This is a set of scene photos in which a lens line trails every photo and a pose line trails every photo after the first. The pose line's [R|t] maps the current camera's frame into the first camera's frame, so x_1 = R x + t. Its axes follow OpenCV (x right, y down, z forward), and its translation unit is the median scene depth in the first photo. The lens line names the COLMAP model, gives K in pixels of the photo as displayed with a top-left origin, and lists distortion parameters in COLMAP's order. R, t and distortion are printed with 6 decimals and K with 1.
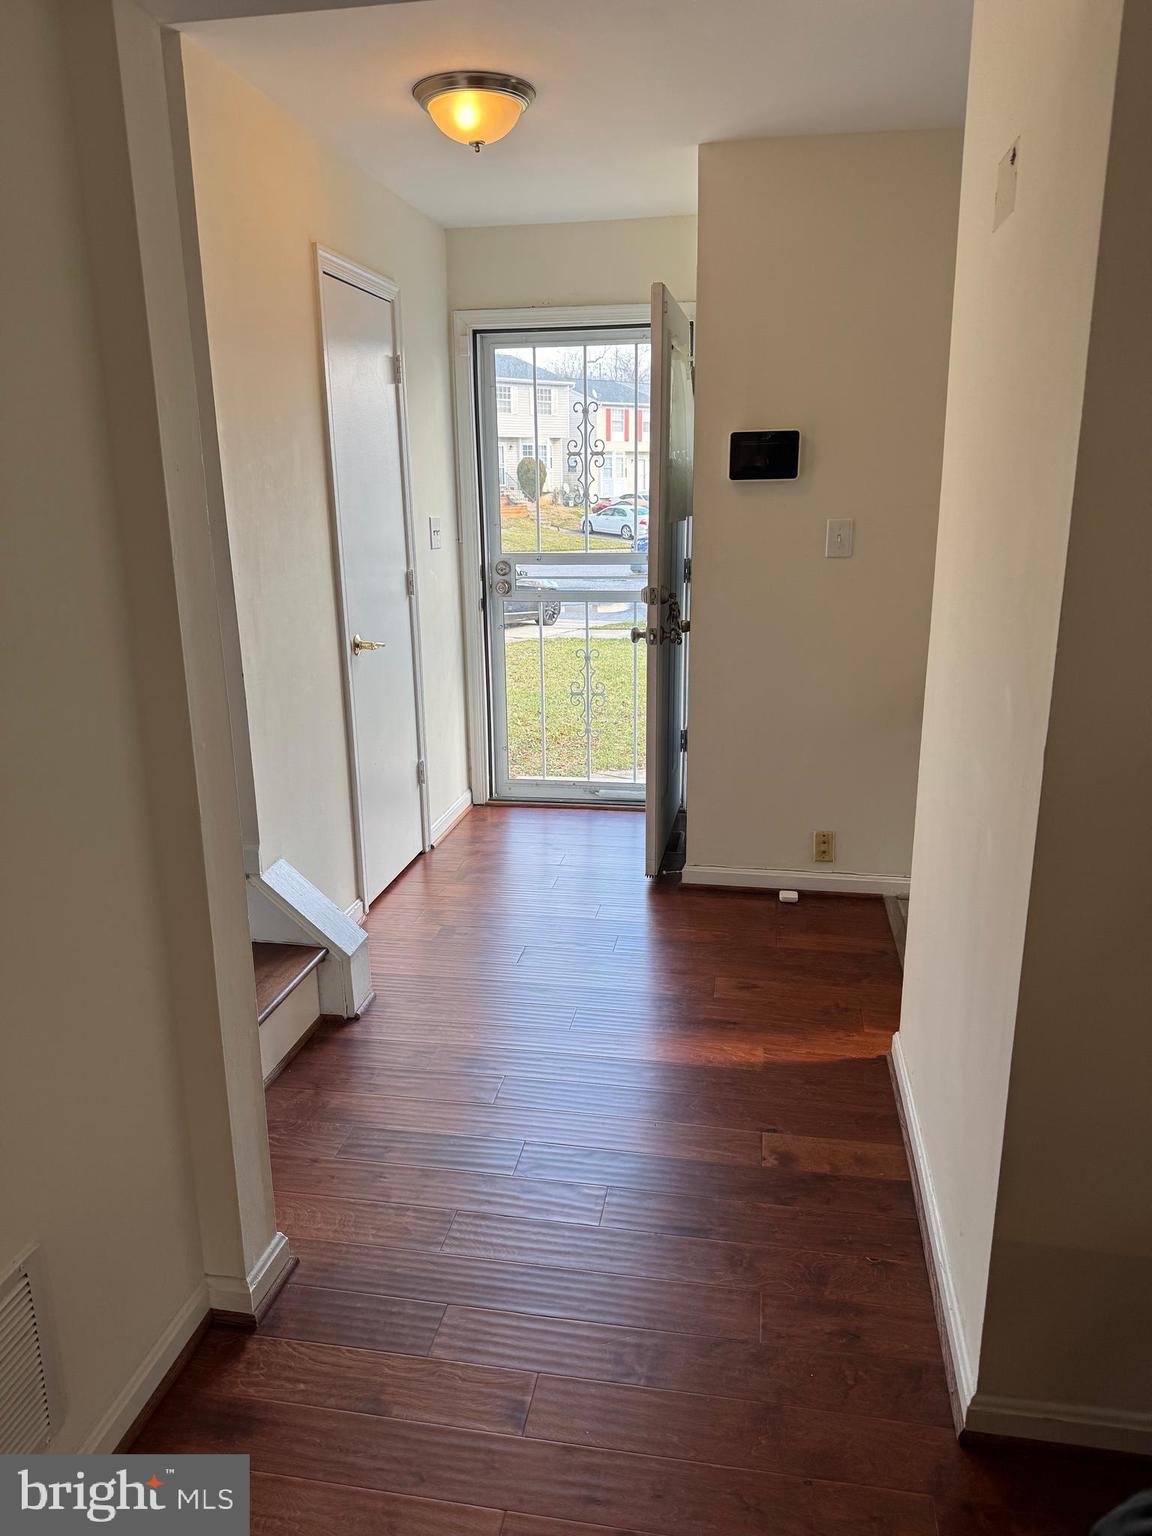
lens RADIAL K [[1076.8, 0, 580.4], [0, 1076.8, 773.7], [0, 0, 1]] dist [0.053212, -0.073764]
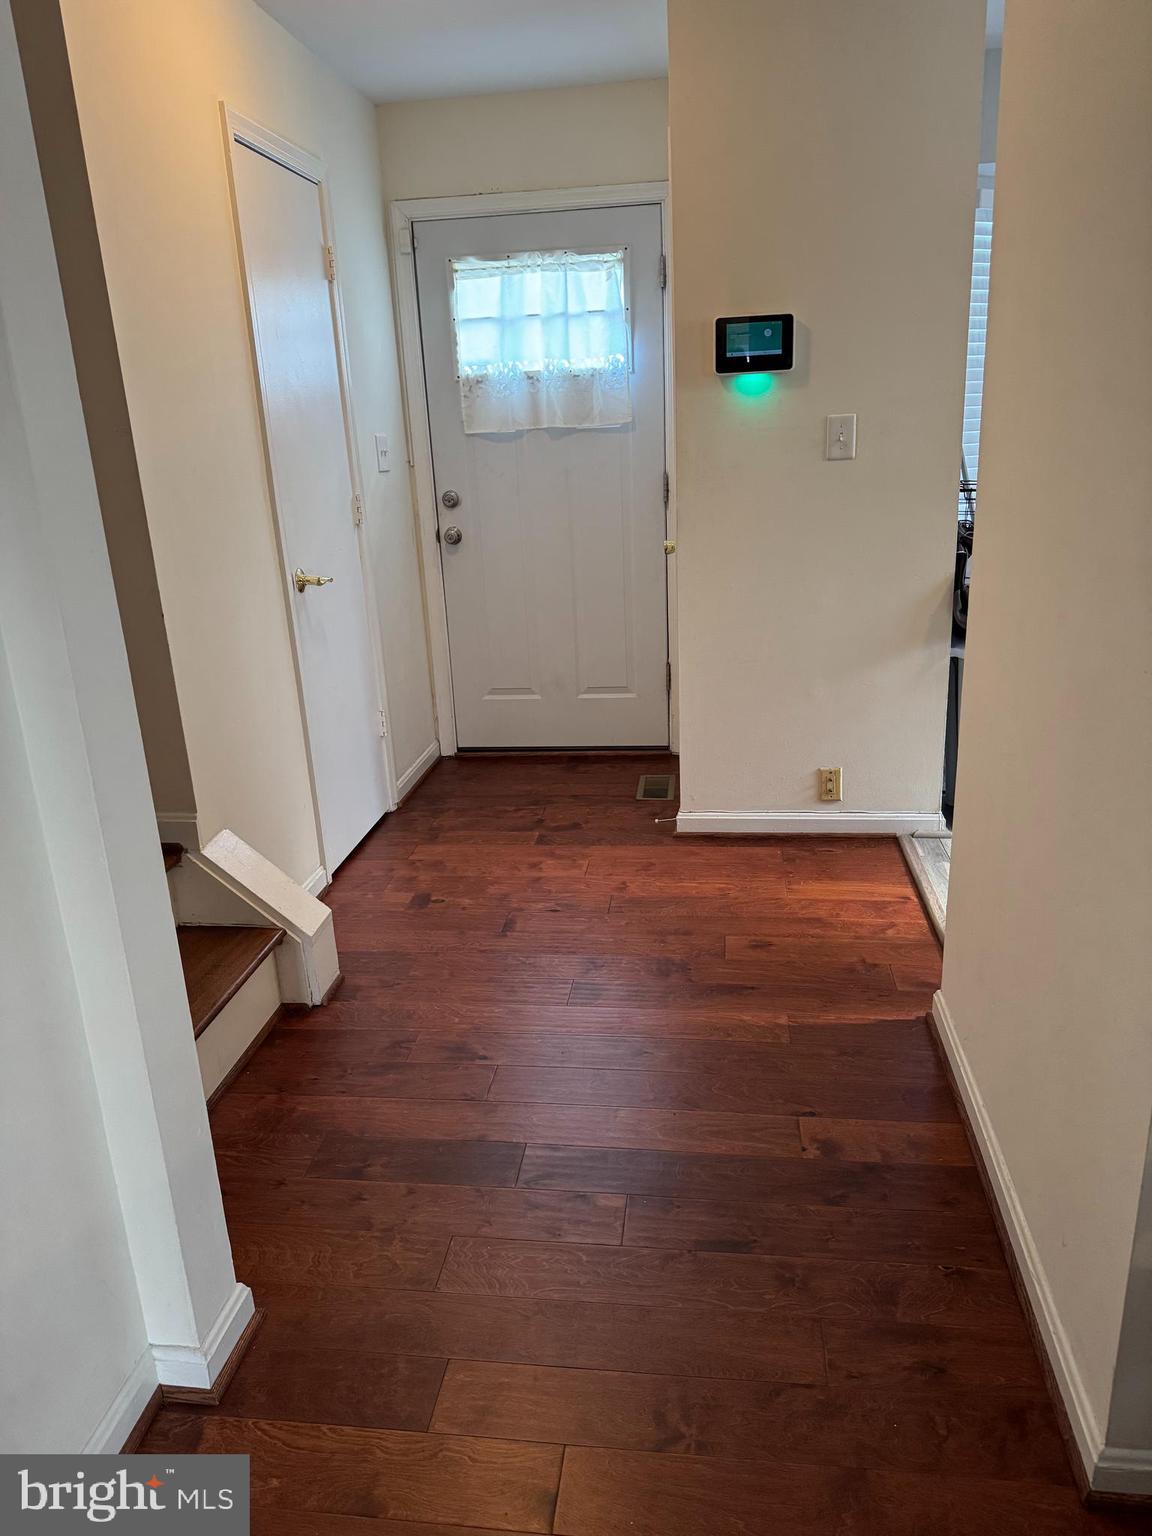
lens RADIAL K [[1076.8, 0, 566.4], [0, 1076.8, 773.1], [0, 0, 1]] dist [0.053212, -0.073764]
pose [[0.998726, -0.046686, 0.019173, -0.022073], [0.045709, 0.997772, 0.048597, 0.005765], [-0.021399, -0.047659, 0.998634, 0.154763]]
